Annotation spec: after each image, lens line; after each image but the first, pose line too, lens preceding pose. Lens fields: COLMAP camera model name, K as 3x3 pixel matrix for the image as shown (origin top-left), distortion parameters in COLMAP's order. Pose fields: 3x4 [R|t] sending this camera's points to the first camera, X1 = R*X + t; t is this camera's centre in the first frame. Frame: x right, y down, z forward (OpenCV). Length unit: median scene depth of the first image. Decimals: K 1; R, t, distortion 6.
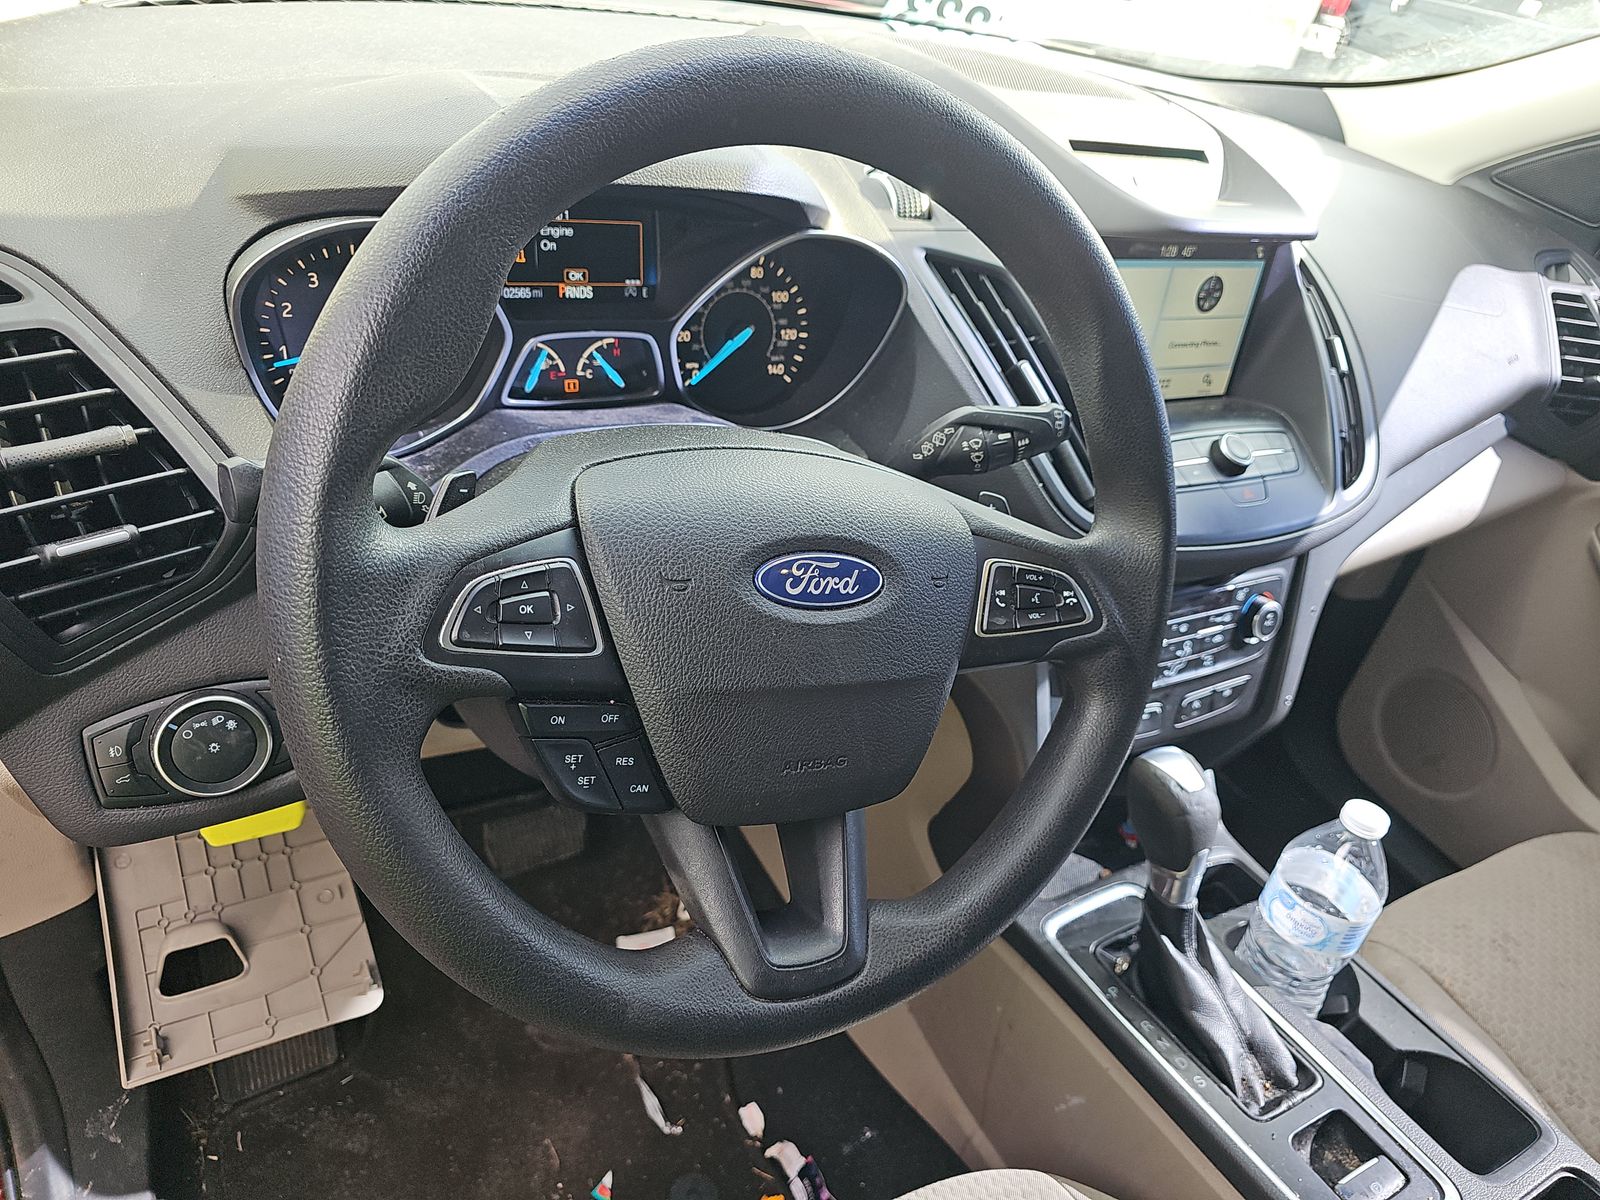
lens RADIAL K [[1079.7, 0, 811.8], [0, 1079.7, 619.2], [0, 0, 1]] dist [0.041837, -0.061995]
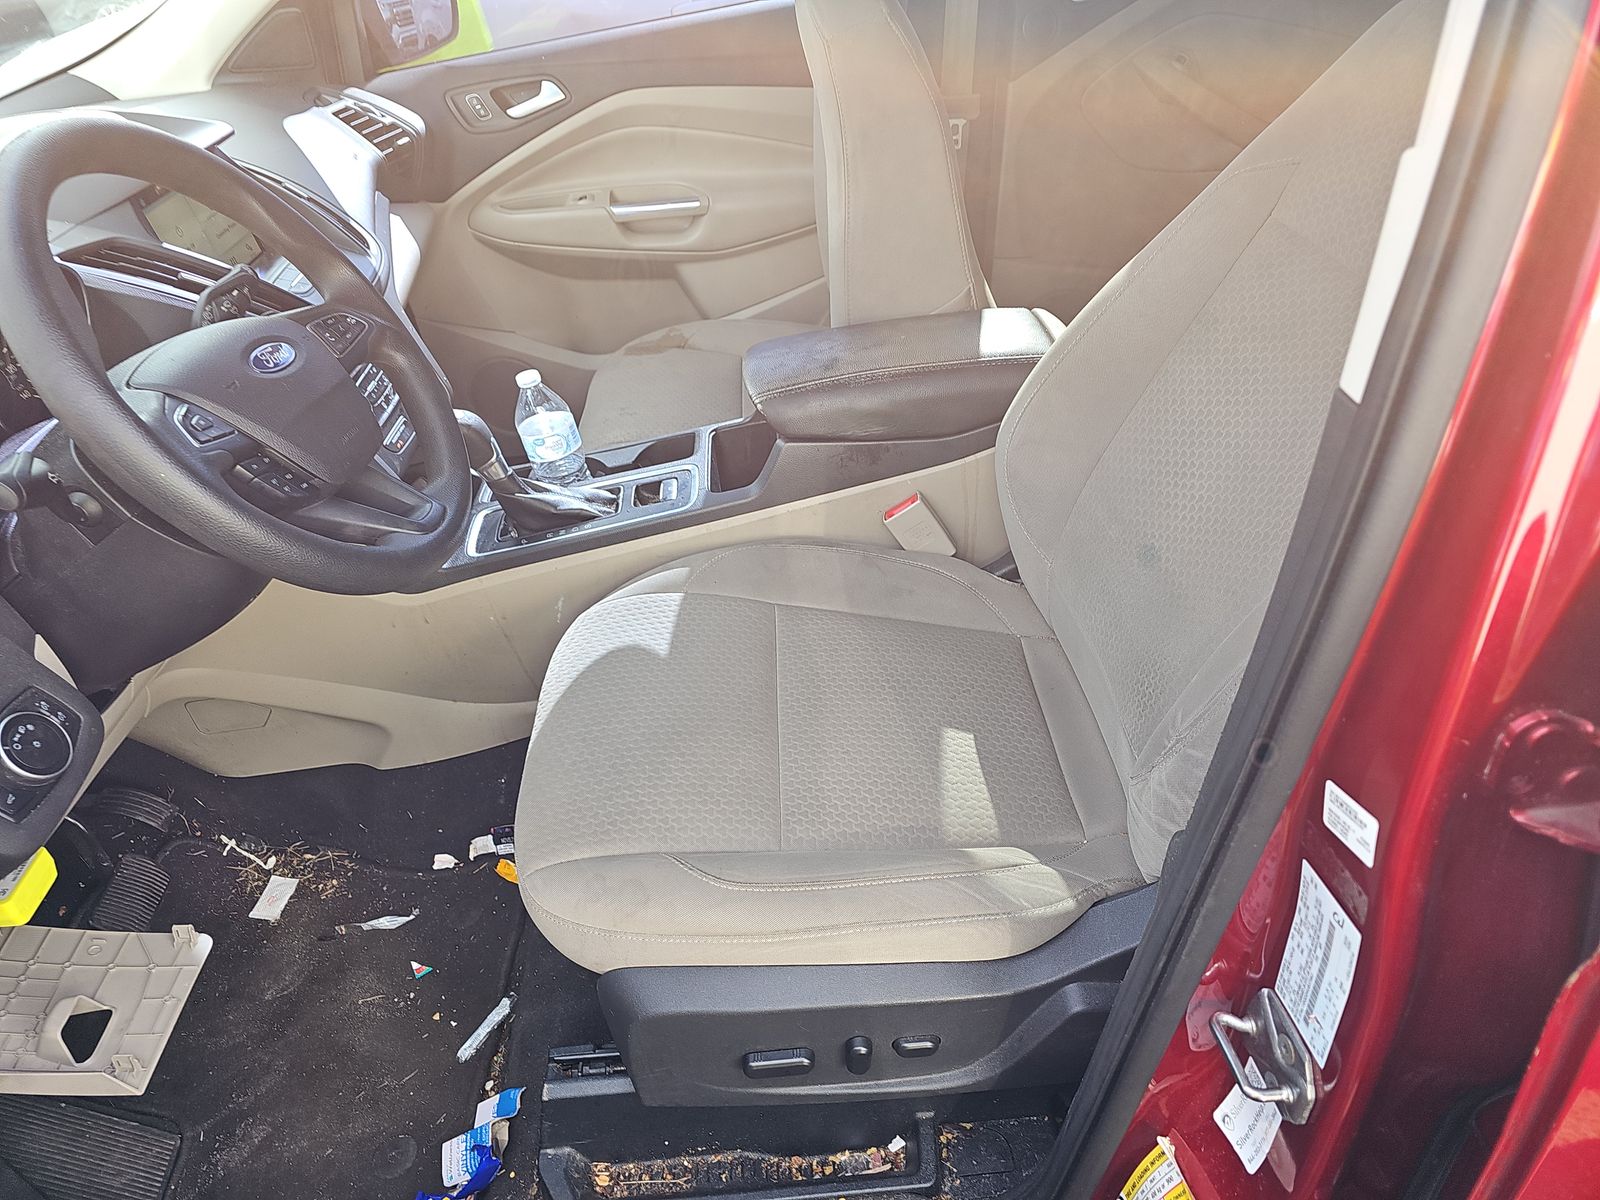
lens RADIAL K [[1143.4, 0, 800.0], [0, 1143.4, 600.0], [0, 0, 1]] dist [0.048660, -0.074785]
pose [[0.412726, -0.690293, 0.594267, -0.733861], [0.685973, 0.664790, 0.295795, 0.188640], [-0.599249, 0.285569, 0.747898, -0.620111]]
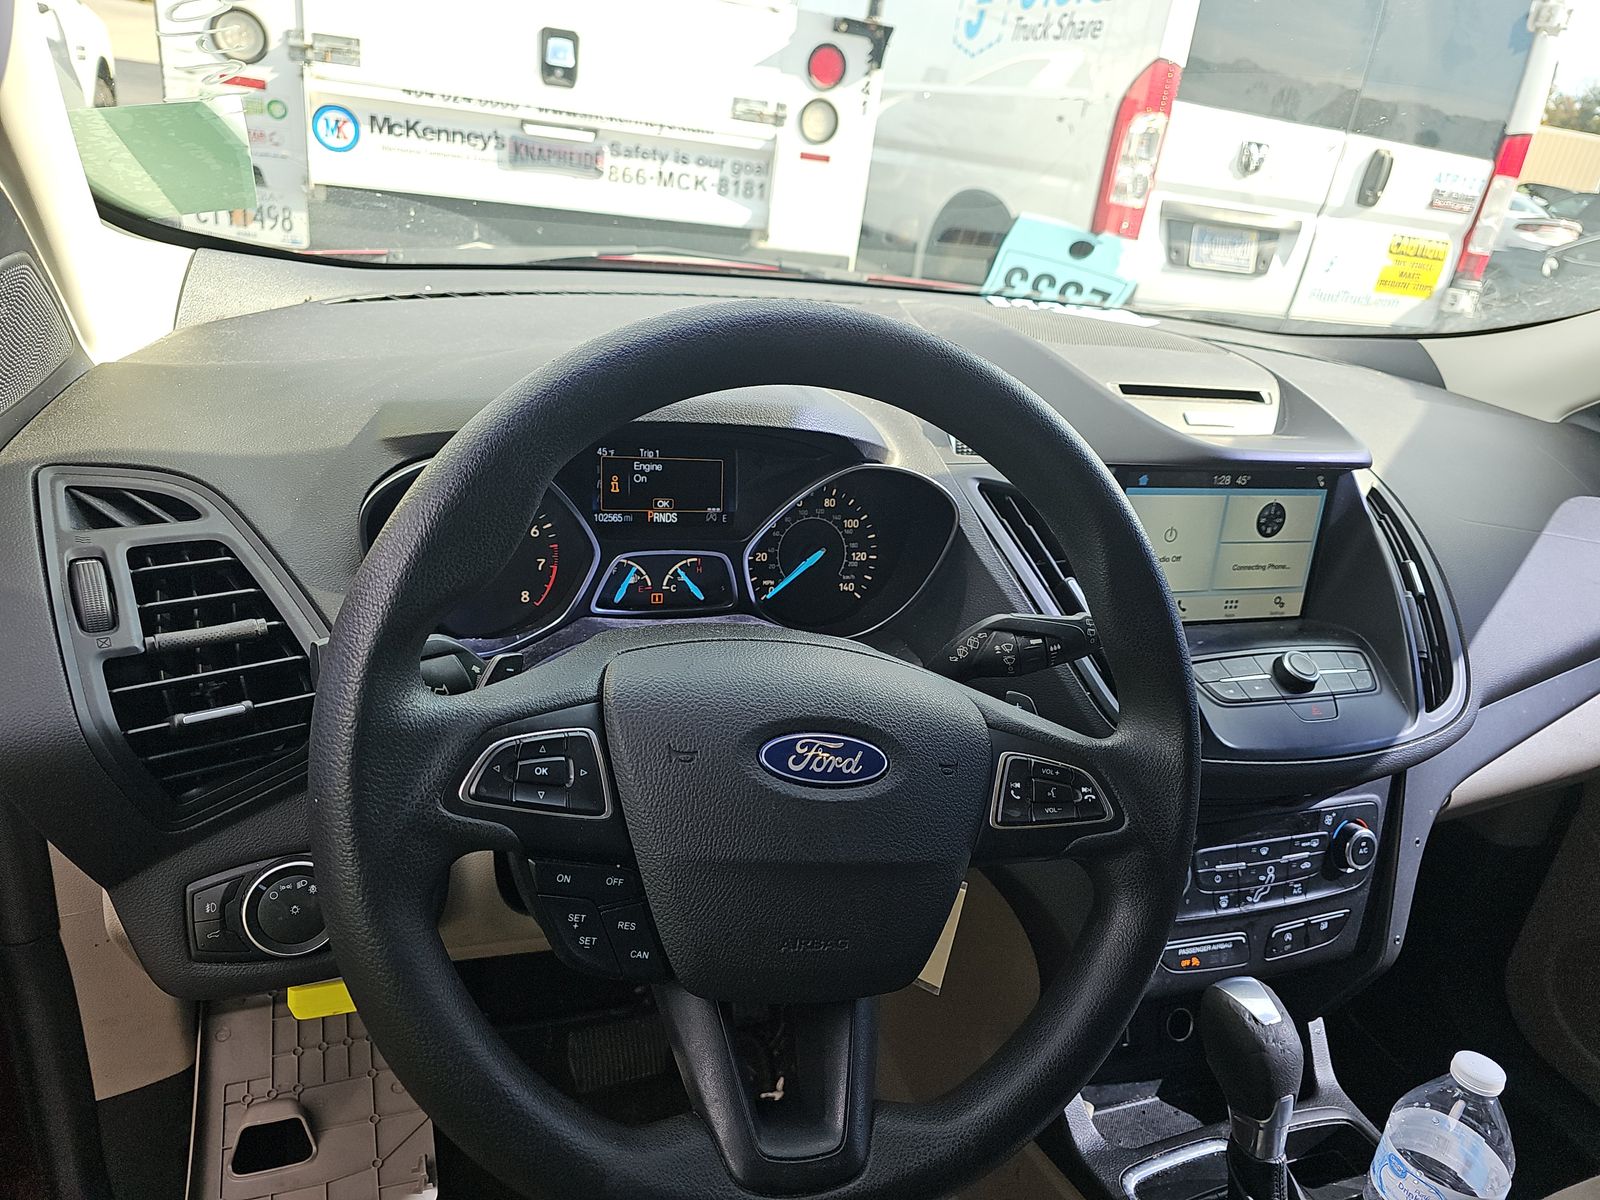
lens RADIAL K [[1063.5, 0, 800.0], [0, 1063.5, 600.0], [0, 0, 1]] dist [0.060370, -0.071602]
pose [[0.987824, 0.005567, -0.155476, 0.097556], [-0.042442, 0.971096, -0.234885, 0.038840], [0.149674, 0.238624, 0.959508, -0.032114]]
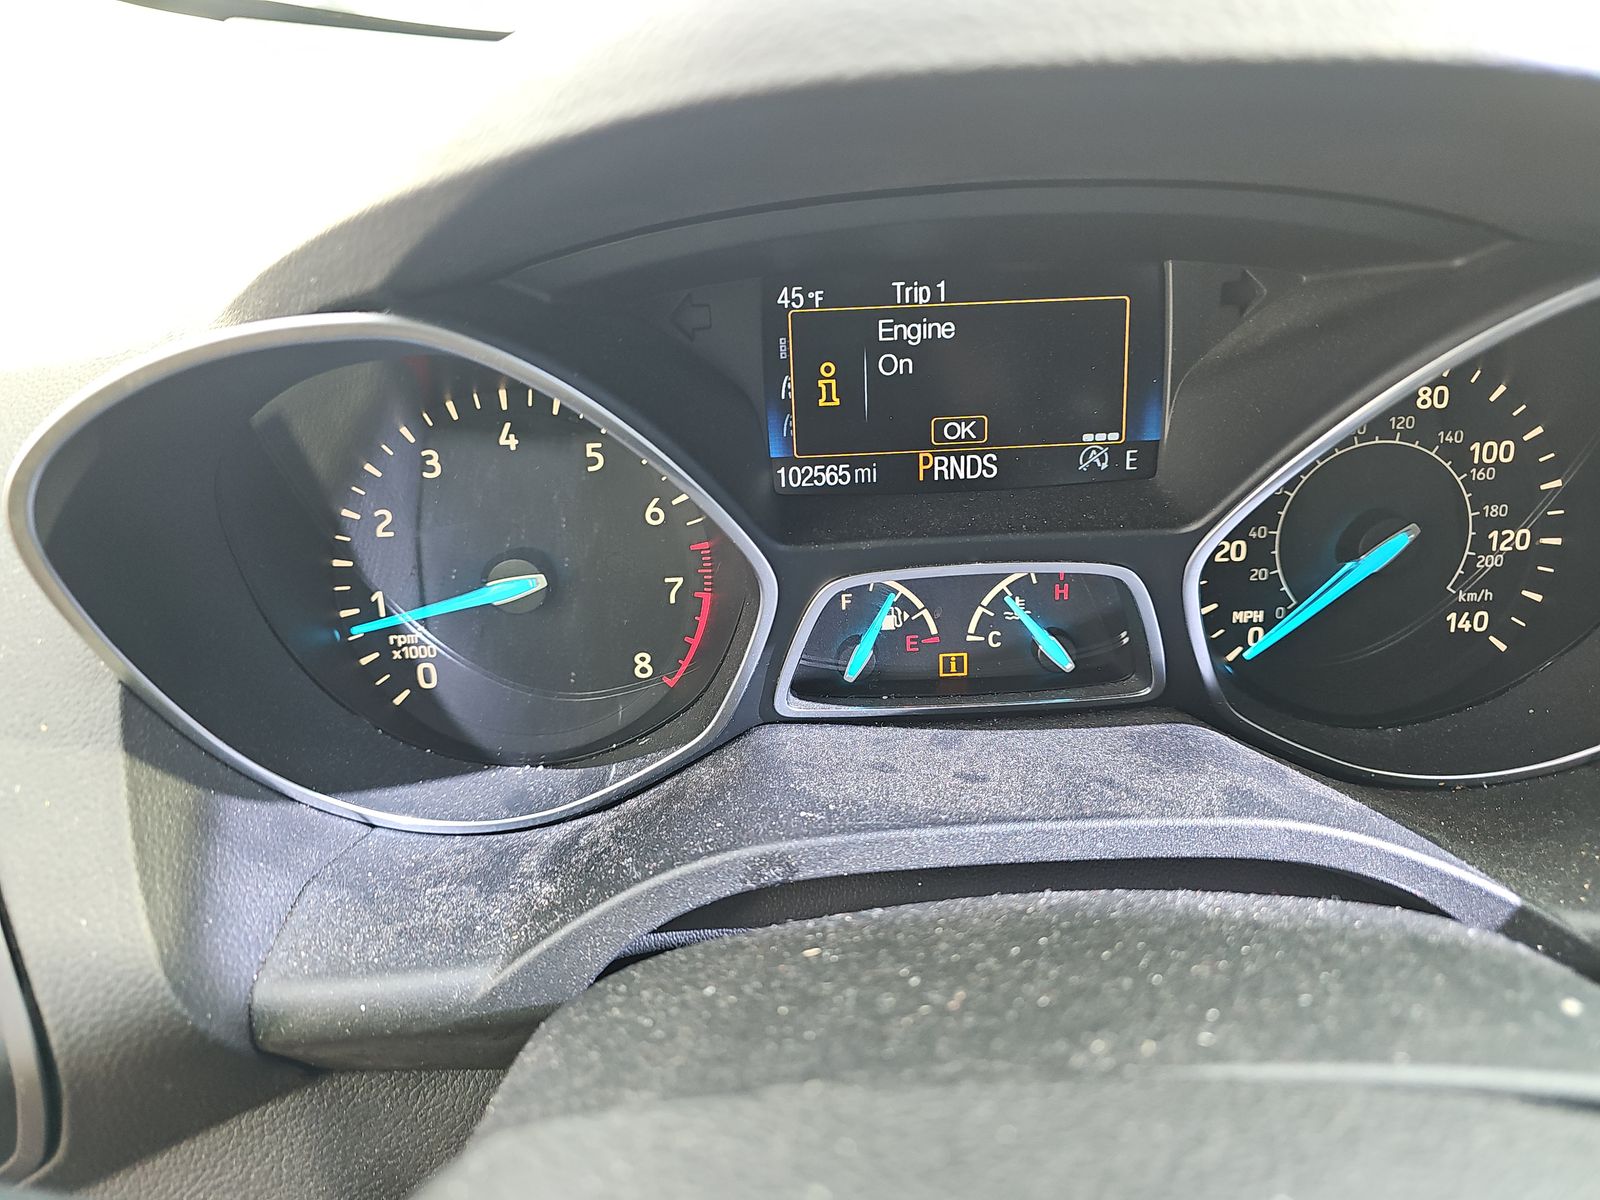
lens RADIAL K [[1079.7, 0, 811.8], [0, 1079.7, 619.2], [0, 0, 1]] dist [0.041837, -0.061995]
pose [[0.871156, 0.044018, -0.489028, -0.054988], [-0.101900, 0.990497, -0.092370, -0.191189], [0.480315, 0.130301, 0.867363, 0.592819]]
